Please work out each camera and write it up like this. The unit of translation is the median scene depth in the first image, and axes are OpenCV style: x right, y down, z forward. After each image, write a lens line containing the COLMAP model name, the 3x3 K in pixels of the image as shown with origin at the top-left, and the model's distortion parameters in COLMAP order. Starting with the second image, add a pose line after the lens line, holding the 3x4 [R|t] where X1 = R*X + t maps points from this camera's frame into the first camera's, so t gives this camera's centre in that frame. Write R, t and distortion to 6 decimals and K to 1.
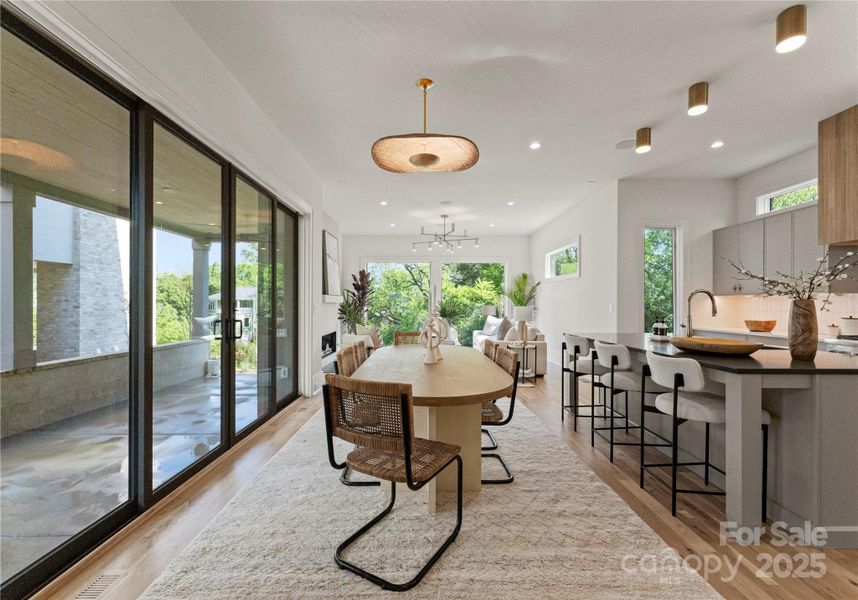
lens RADIAL K [[379.8, 0, 425.8], [0, 379.8, 299.8], [0, 0, 1]] dist [-0.000952, -0.000250]
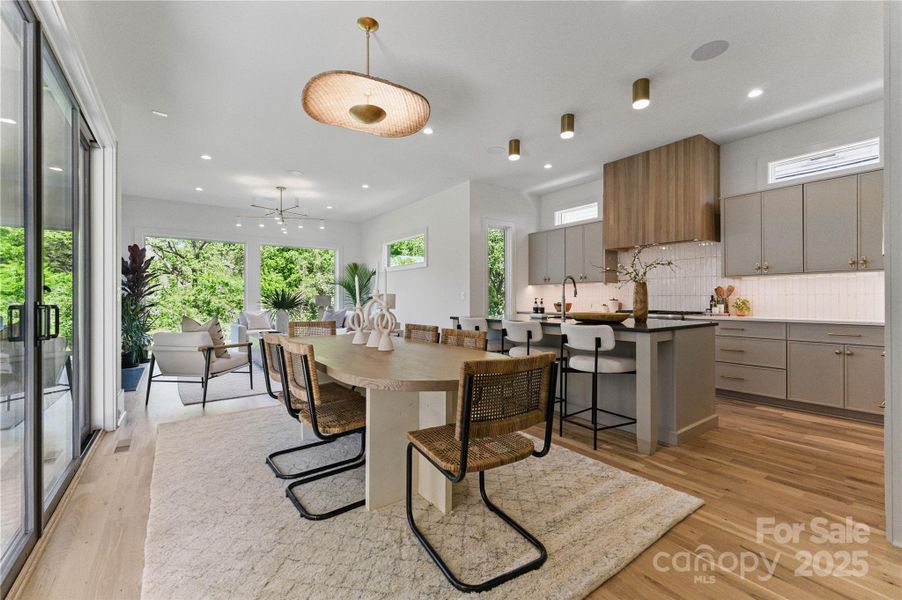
lens RADIAL K [[392.6, 0, 432.0], [0, 392.6, 294.6], [0, 0, 1]] dist [-0.004675, -0.000217]
pose [[0.799812, 0.004812, 0.600231, -0.399760], [0.000556, 0.999961, -0.008757, 0.043961], [-0.600250, 0.007338, 0.799779, 0.205040]]
